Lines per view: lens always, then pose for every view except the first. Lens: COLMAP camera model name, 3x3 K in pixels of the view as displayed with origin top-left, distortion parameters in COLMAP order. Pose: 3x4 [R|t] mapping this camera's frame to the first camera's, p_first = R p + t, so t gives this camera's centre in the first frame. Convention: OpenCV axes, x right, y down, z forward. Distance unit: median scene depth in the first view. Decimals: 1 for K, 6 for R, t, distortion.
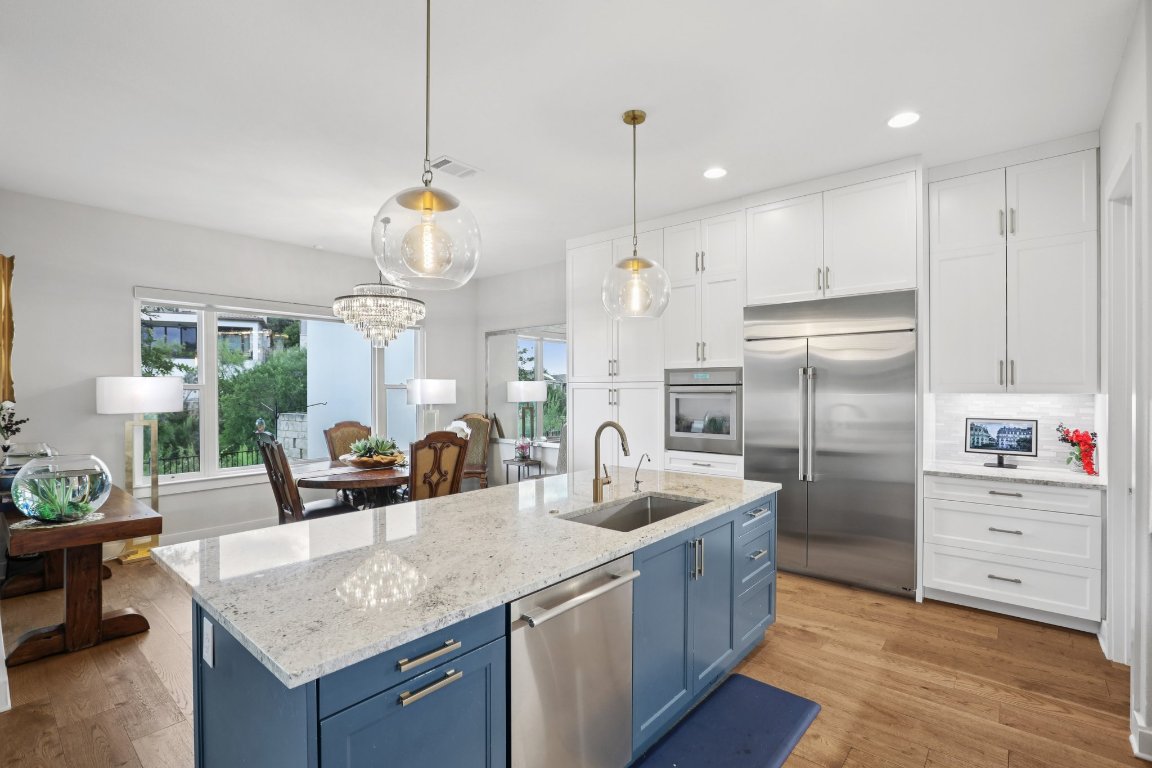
lens RADIAL K [[544.8, 0, 576.0], [0, 544.8, 384.0], [0, 0, 1]] dist [-0.045928, 0.020996]
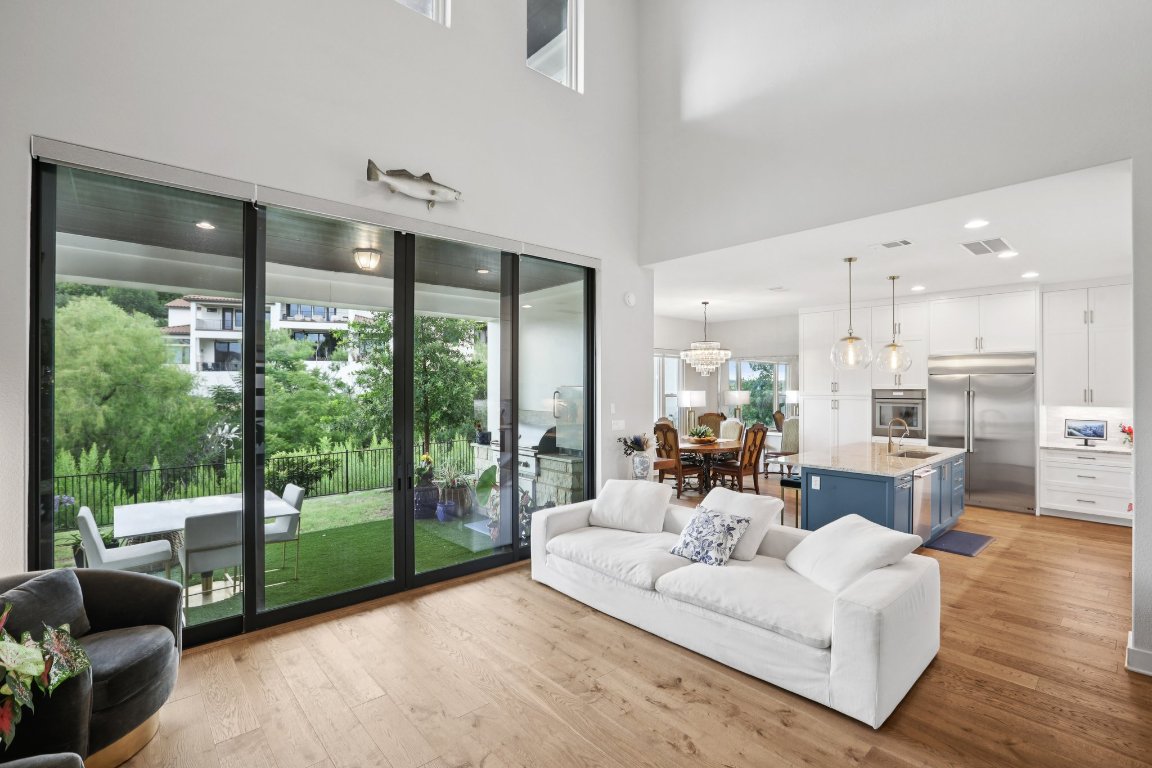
lens RADIAL K [[535.7, 0, 576.0], [0, 535.7, 378.8], [0, 0, 1]] dist [-0.012020, -0.000162]
pose [[0.989639, -0.000662, -0.143574, -0.703594], [0.000353, 0.999998, -0.002179, -0.075642], [0.143575, 0.002106, 0.989637, -1.089879]]
